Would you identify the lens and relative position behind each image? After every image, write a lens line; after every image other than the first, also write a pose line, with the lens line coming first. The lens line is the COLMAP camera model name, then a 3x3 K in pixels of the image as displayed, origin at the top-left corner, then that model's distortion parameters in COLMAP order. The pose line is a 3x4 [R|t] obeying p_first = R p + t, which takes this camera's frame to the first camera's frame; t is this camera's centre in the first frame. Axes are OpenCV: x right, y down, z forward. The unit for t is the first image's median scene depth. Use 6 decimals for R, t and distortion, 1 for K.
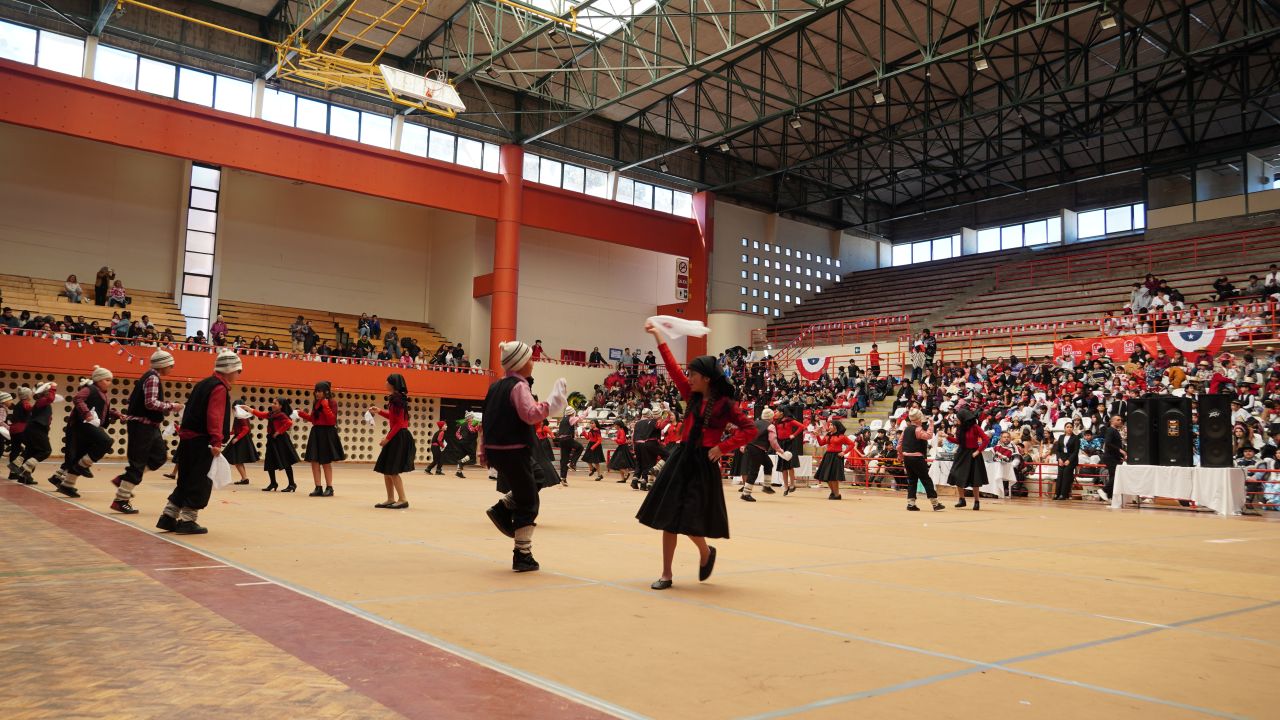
lens RADIAL K [[956.2, 0, 639.6], [0, 956.2, 363.3], [0, 0, 1]] dist [-0.048063, 0.055678]
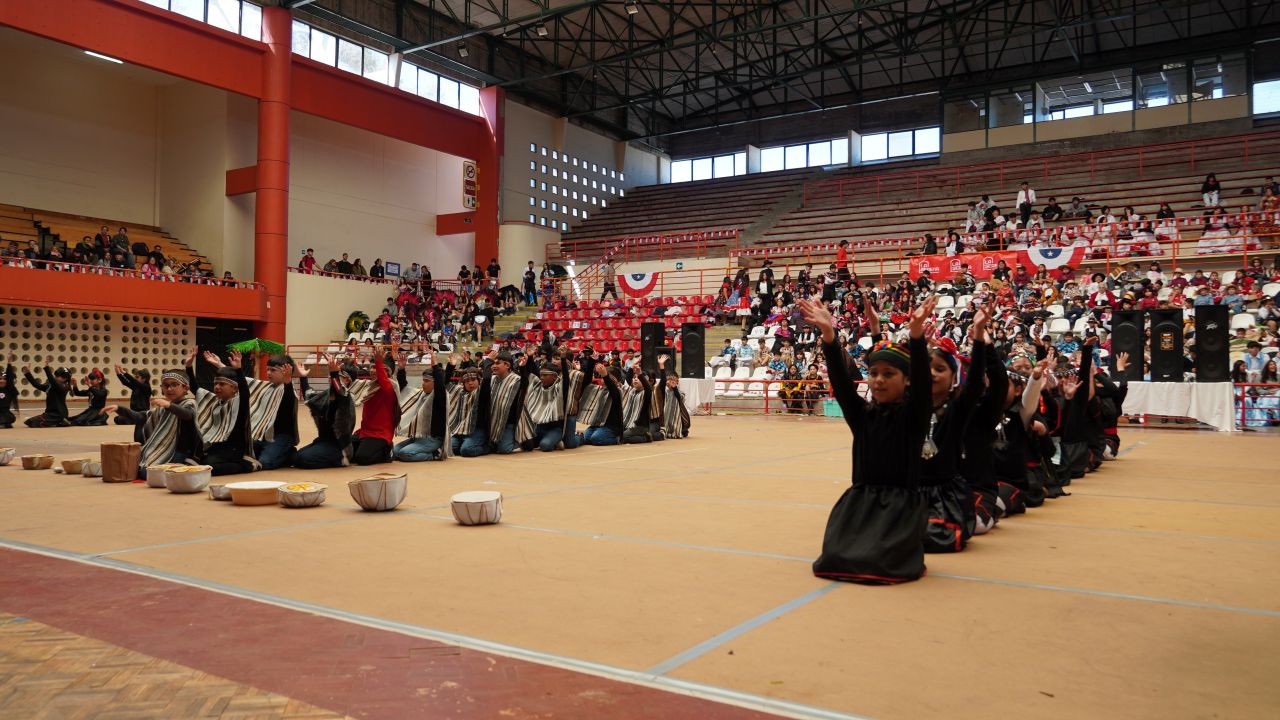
lens RADIAL K [[956.2, 0, 638.8], [0, 956.2, 360.1], [0, 0, 1]] dist [-0.048063, 0.055678]
pose [[0.950049, -0.014188, 0.311777, -0.093253], [-0.008951, 0.997317, 0.072658, 0.009411], [-0.311971, -0.071820, 0.947373, 0.110517]]
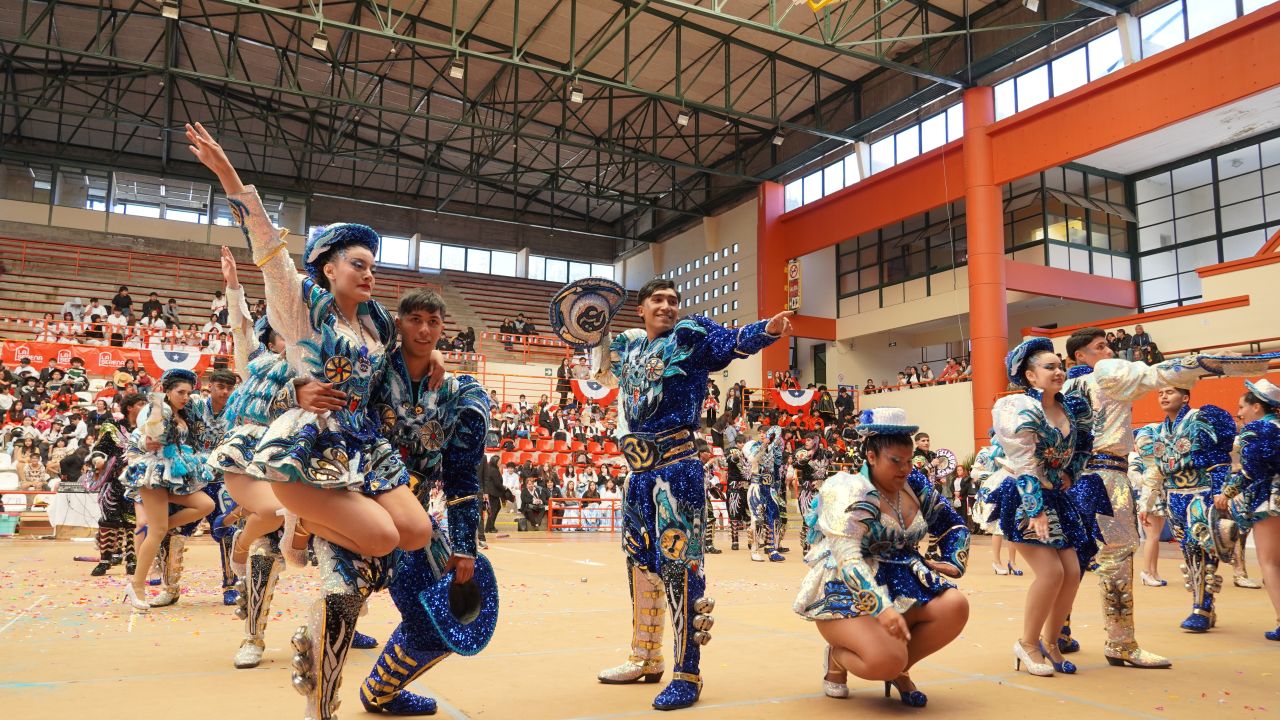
lens RADIAL K [[956.2, 0, 631.3], [0, 956.2, 358.3], [0, 0, 1]] dist [-0.048063, 0.055678]
pose [[0.216239, 0.111446, 0.969959, -0.163715], [-0.091837, 0.991381, -0.093433, 0.013400], [-0.972012, -0.068874, 0.224610, 0.207751]]
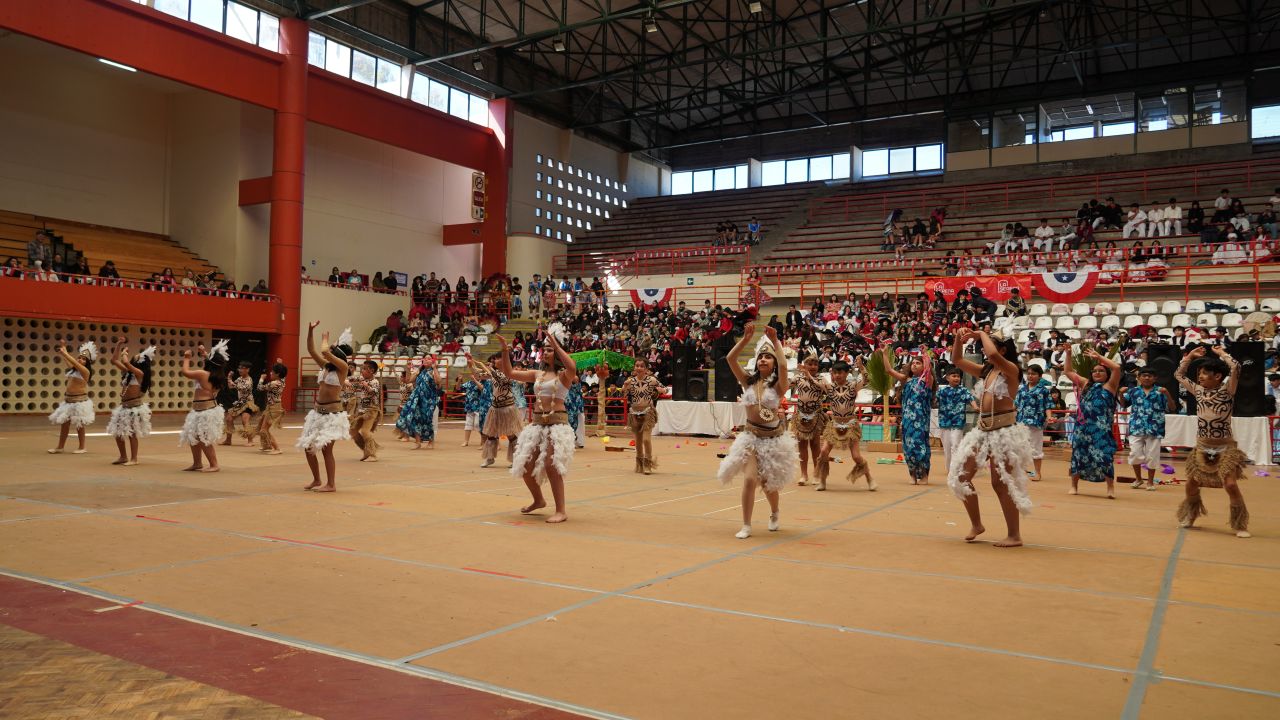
lens RADIAL K [[956.2, 0, 639.1], [0, 956.2, 360.3], [0, 0, 1]] dist [-0.048063, 0.055678]
pose [[0.942128, -0.003990, 0.335229, -0.123808], [-0.020757, 0.997317, 0.070206, -0.001271], [-0.334609, -0.073101, 0.939517, 0.116047]]
